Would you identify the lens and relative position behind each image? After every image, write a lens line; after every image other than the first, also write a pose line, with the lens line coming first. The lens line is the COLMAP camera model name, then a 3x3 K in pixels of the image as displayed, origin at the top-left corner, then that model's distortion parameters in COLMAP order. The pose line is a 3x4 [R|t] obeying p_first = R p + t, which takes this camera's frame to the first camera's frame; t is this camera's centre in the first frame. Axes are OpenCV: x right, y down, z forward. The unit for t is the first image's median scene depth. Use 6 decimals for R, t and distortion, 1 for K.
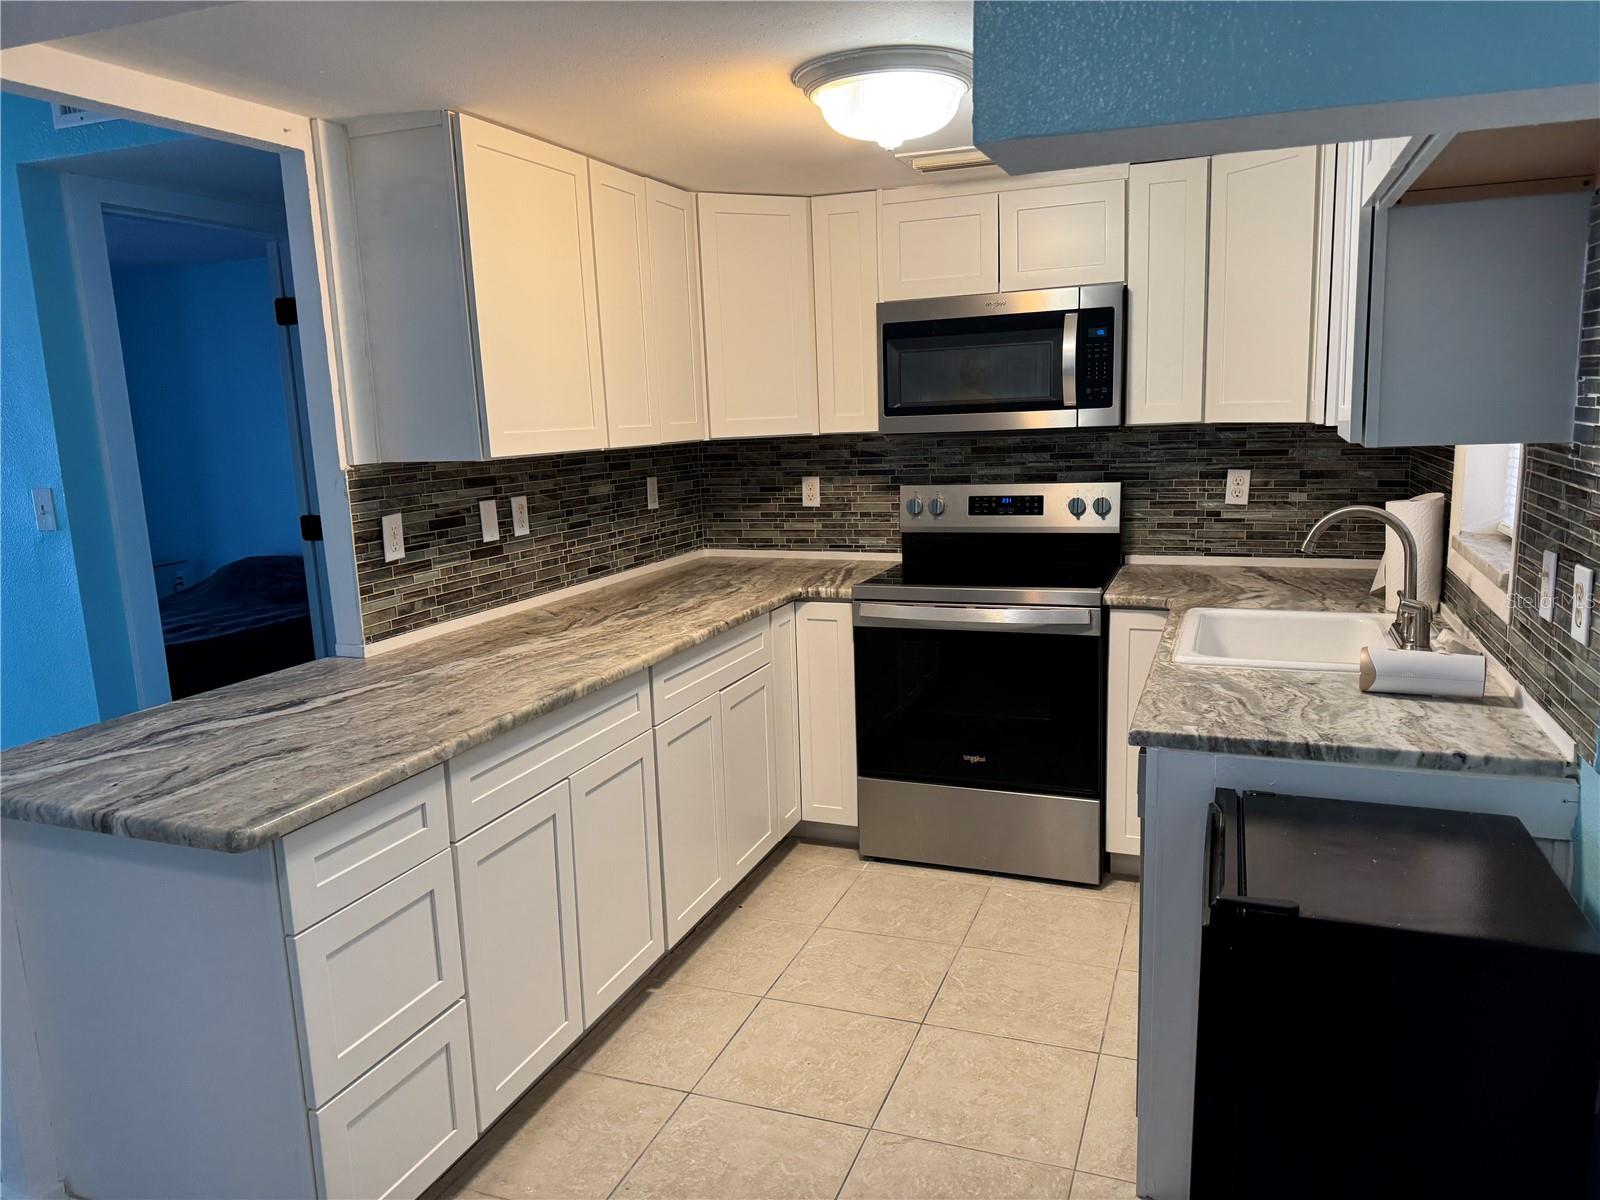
lens RADIAL K [[1121.1, 0, 805.1], [0, 1121.1, 602.0], [0, 0, 1]] dist [0.142901, -0.233363]
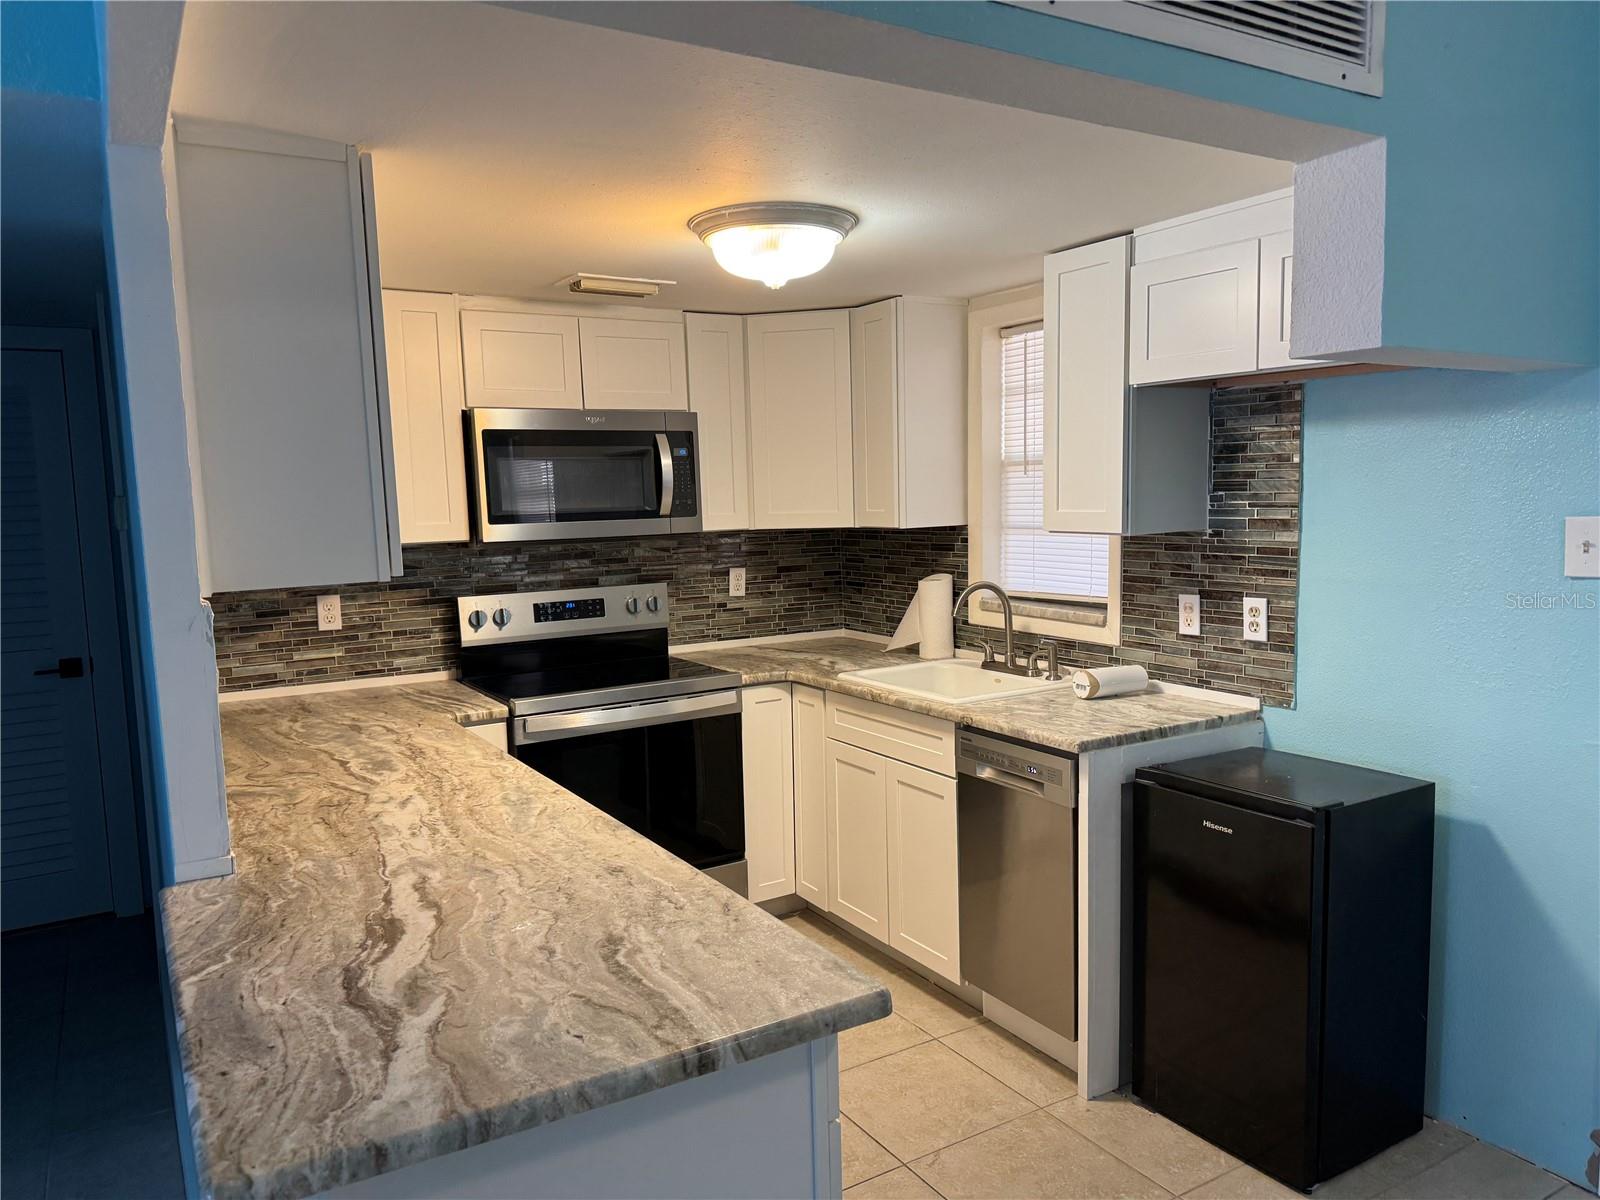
lens RADIAL K [[1121.1, 0, 805.1], [0, 1121.1, 602.0], [0, 0, 1]] dist [0.142901, -0.233363]
pose [[0.607687, -0.061921, 0.791759, -0.523771], [0.141432, 0.989457, -0.031169, -0.031638], [-0.781481, 0.130921, 0.610038, 0.209771]]
